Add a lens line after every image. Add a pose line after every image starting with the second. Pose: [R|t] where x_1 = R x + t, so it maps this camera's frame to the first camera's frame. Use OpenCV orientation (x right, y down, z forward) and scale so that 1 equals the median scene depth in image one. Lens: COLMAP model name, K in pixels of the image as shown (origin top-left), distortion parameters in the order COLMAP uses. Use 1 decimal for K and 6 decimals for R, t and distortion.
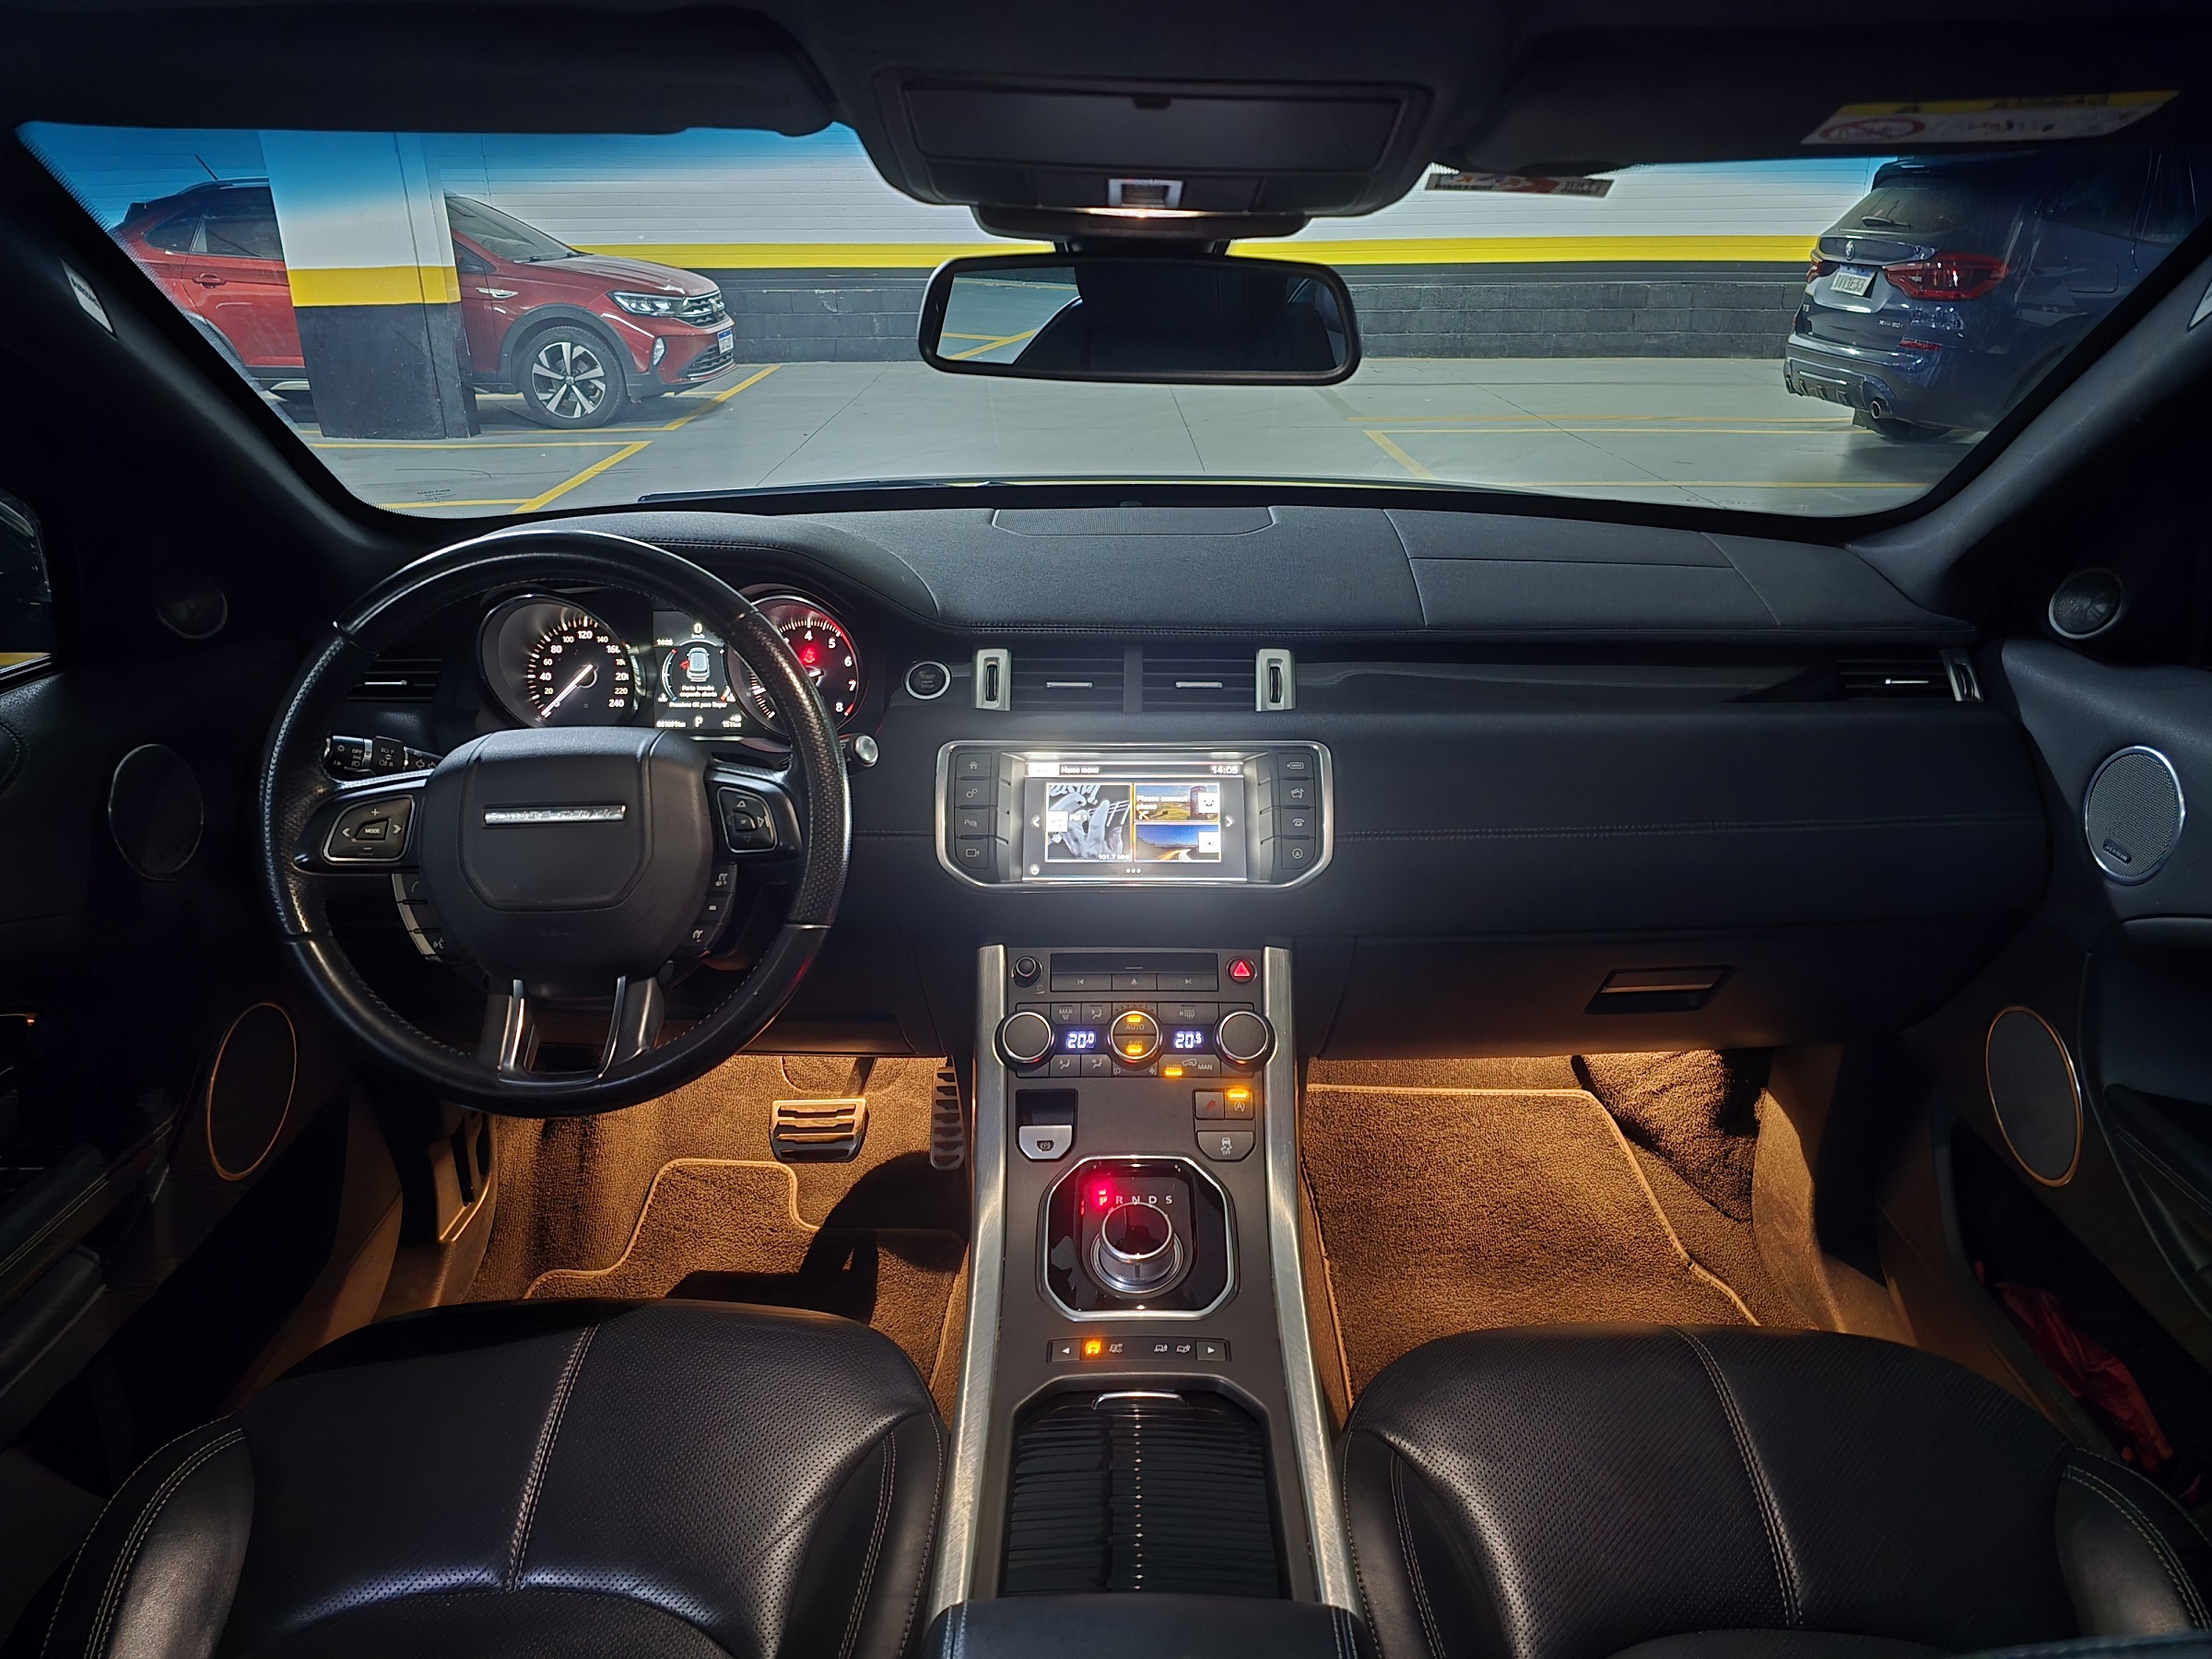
lens RADIAL K [[1504.3, 0, 1118.0], [0, 1504.3, 833.1], [0, 0, 1]] dist [0.059076, -0.046041]
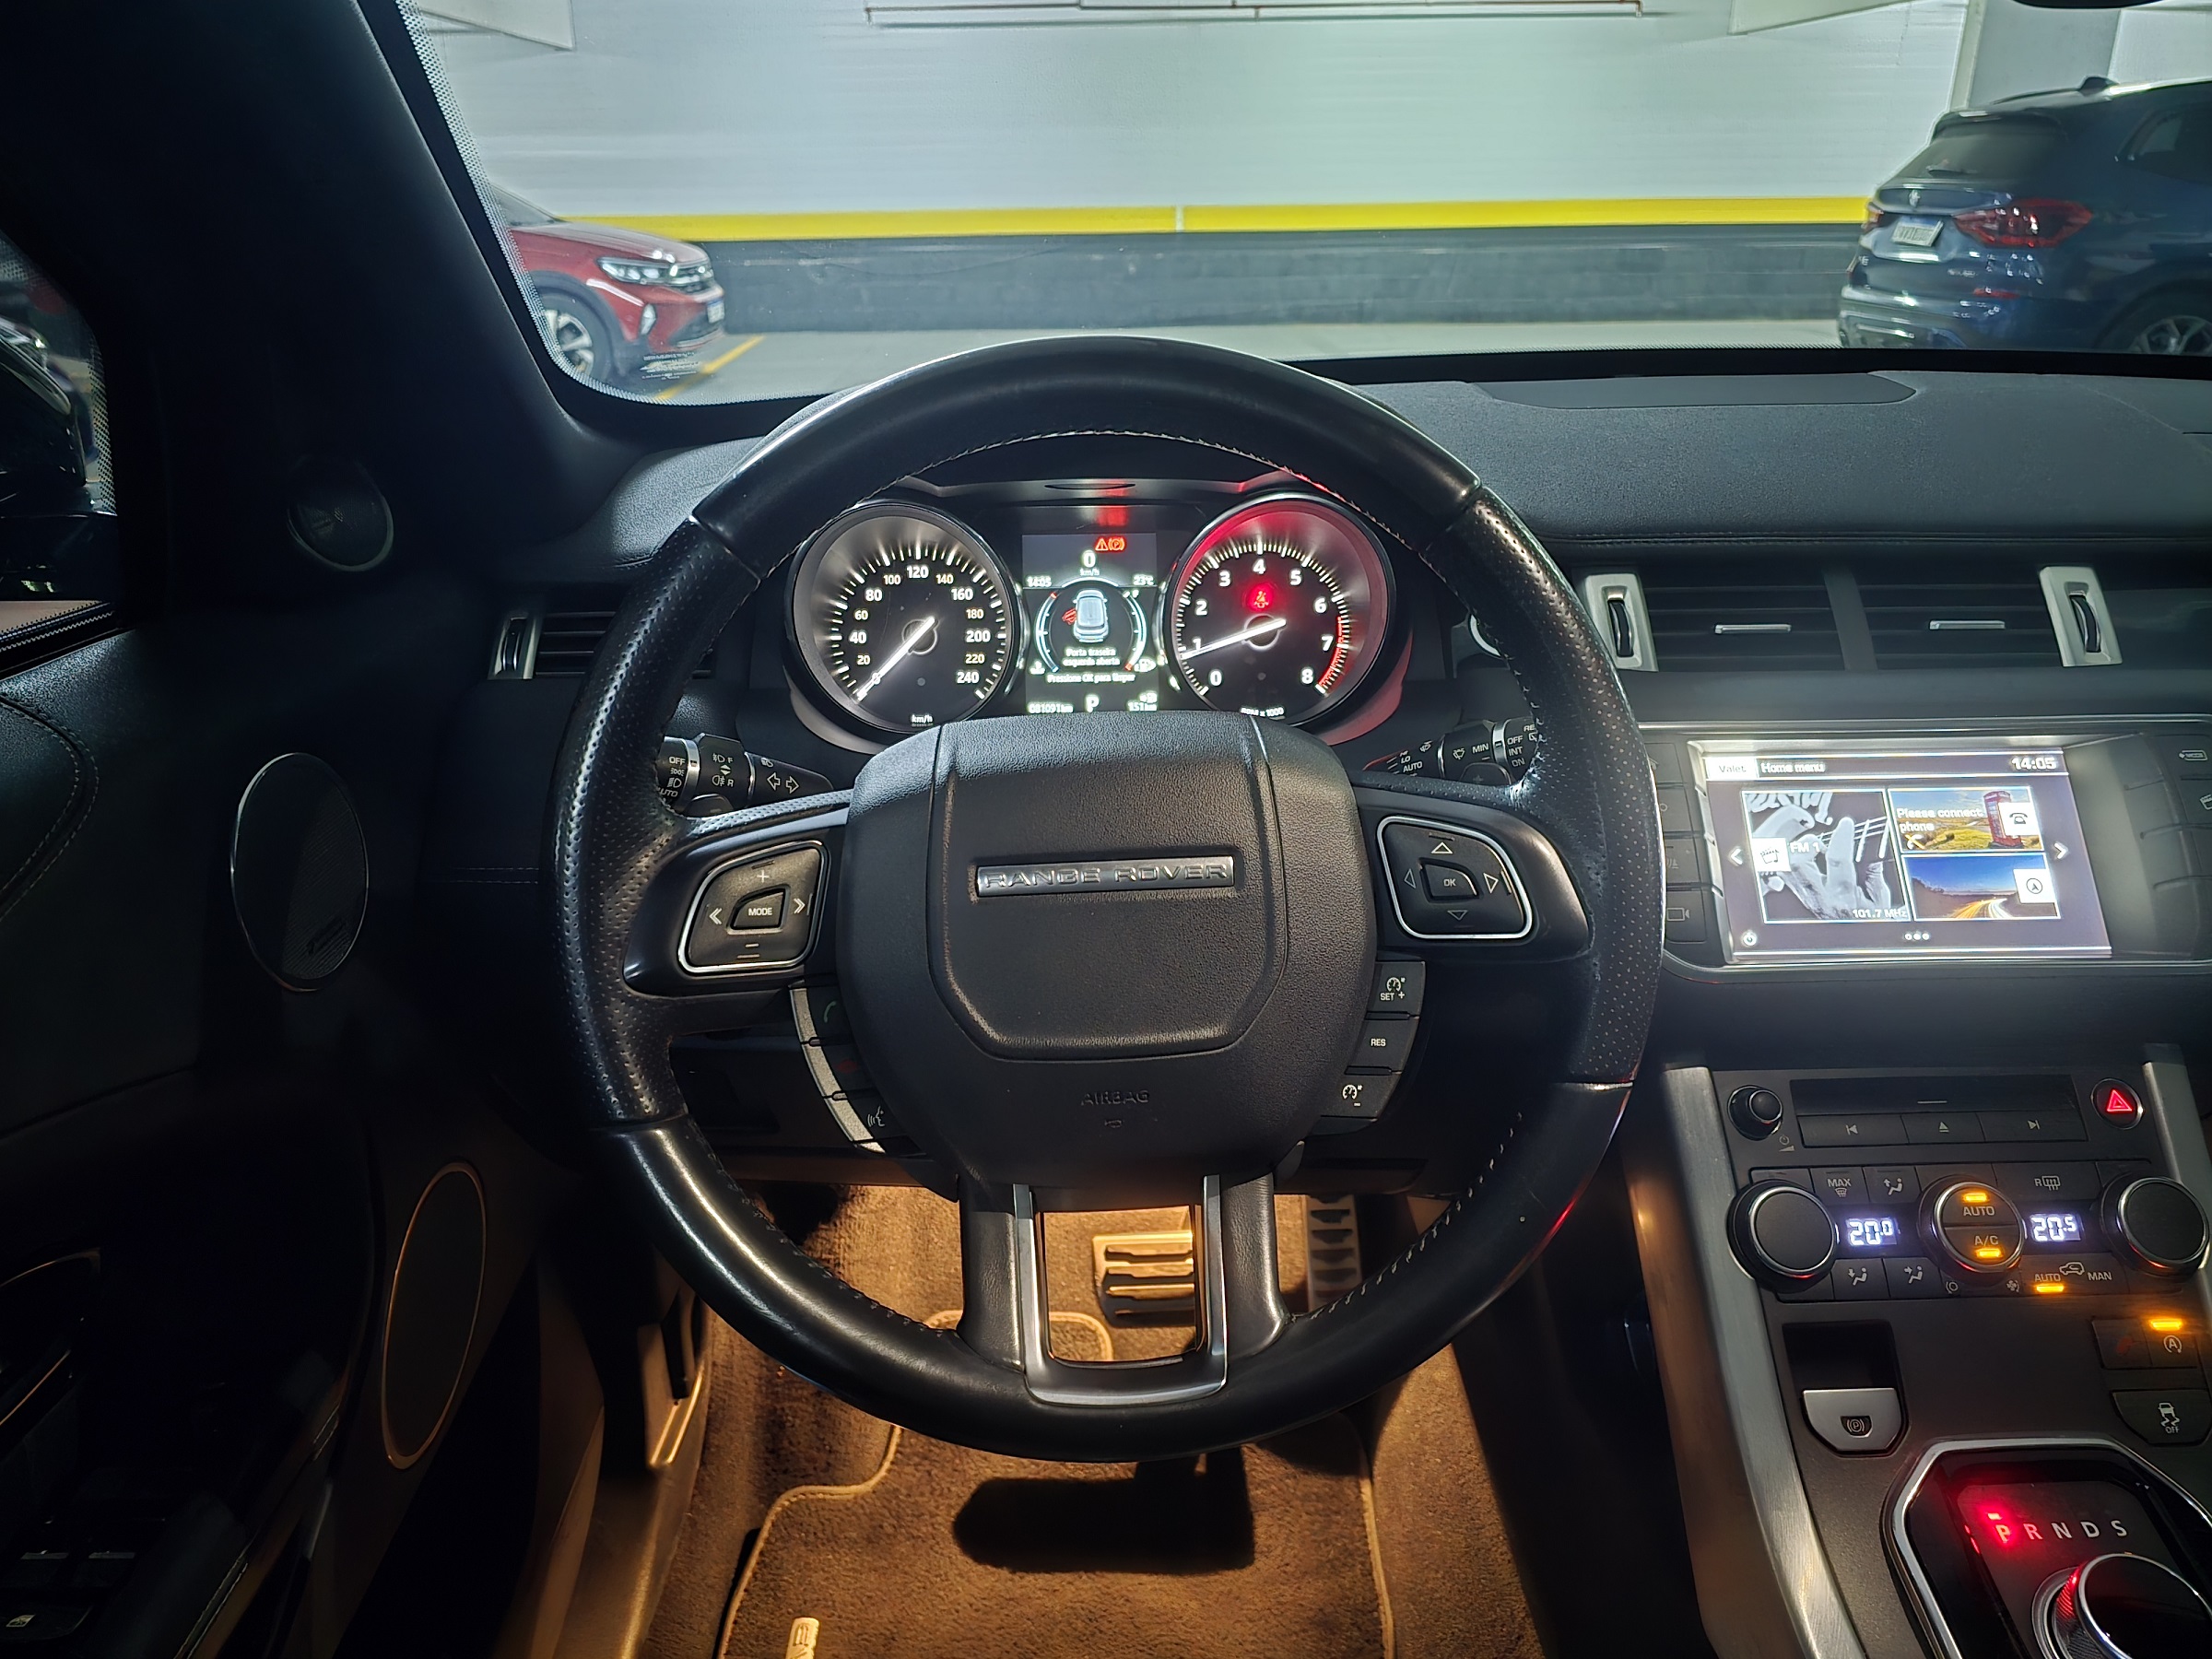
lens RADIAL K [[1504.3, 0, 1110.7], [0, 1504.3, 827.4], [0, 0, 1]] dist [0.059076, -0.046041]
pose [[0.999626, -0.017509, 0.021001, -0.304608], [0.017403, 0.999835, 0.005207, -0.025433], [-0.021089, -0.004840, 0.999766, 0.380626]]
